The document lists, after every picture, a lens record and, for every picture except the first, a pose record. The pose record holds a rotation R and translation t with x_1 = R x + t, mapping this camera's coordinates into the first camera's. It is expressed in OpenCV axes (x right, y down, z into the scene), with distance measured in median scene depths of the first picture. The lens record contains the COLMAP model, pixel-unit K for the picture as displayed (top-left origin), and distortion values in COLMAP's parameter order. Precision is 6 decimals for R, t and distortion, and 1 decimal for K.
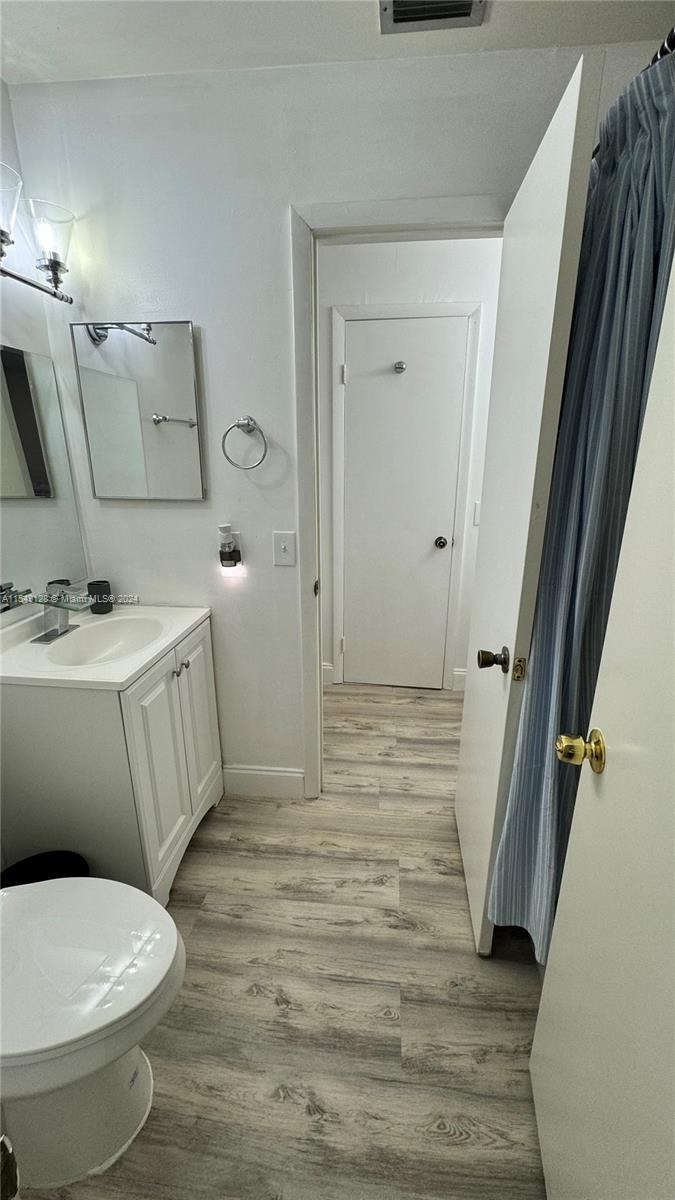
lens RADIAL K [[475.9, 0, 338.7], [0, 475.9, 593.6], [0, 0, 1]] dist [-0.003234, 0.000511]
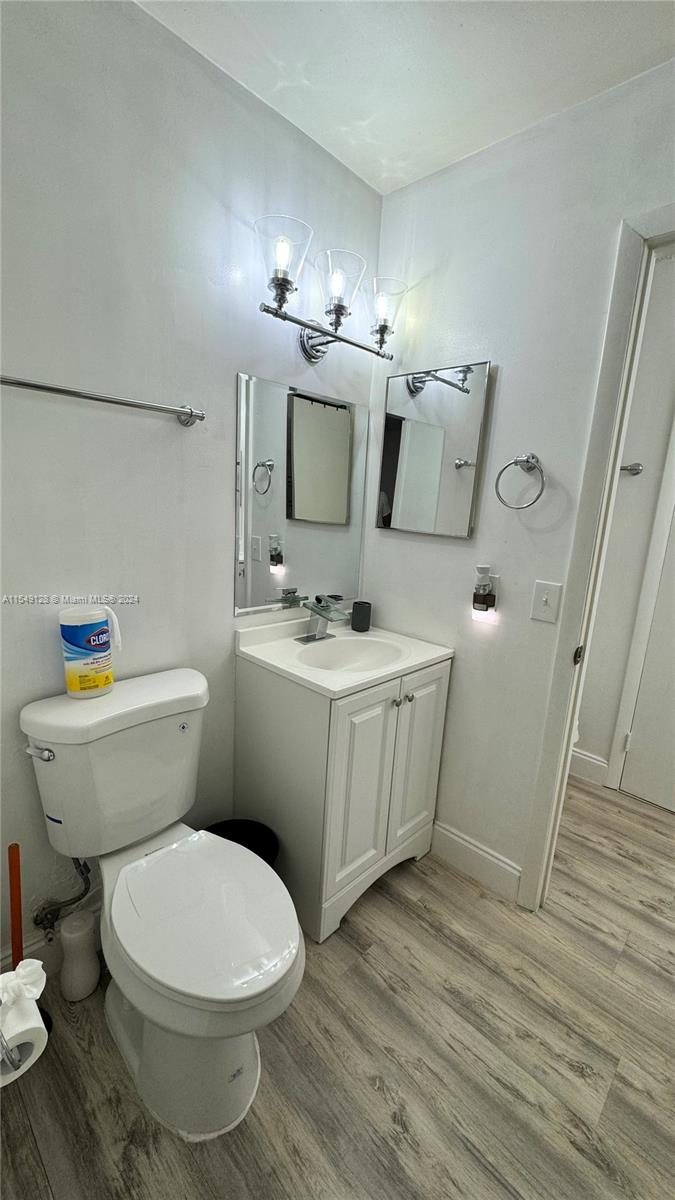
lens RADIAL K [[475.9, 0, 343.7], [0, 475.9, 596.3], [0, 0, 1]] dist [-0.003234, 0.000511]
pose [[0.790731, 0.162610, -0.590171, 0.112320], [-0.226624, 0.973337, -0.035455, 0.011126], [0.568670, 0.161782, 0.806499, 0.097337]]
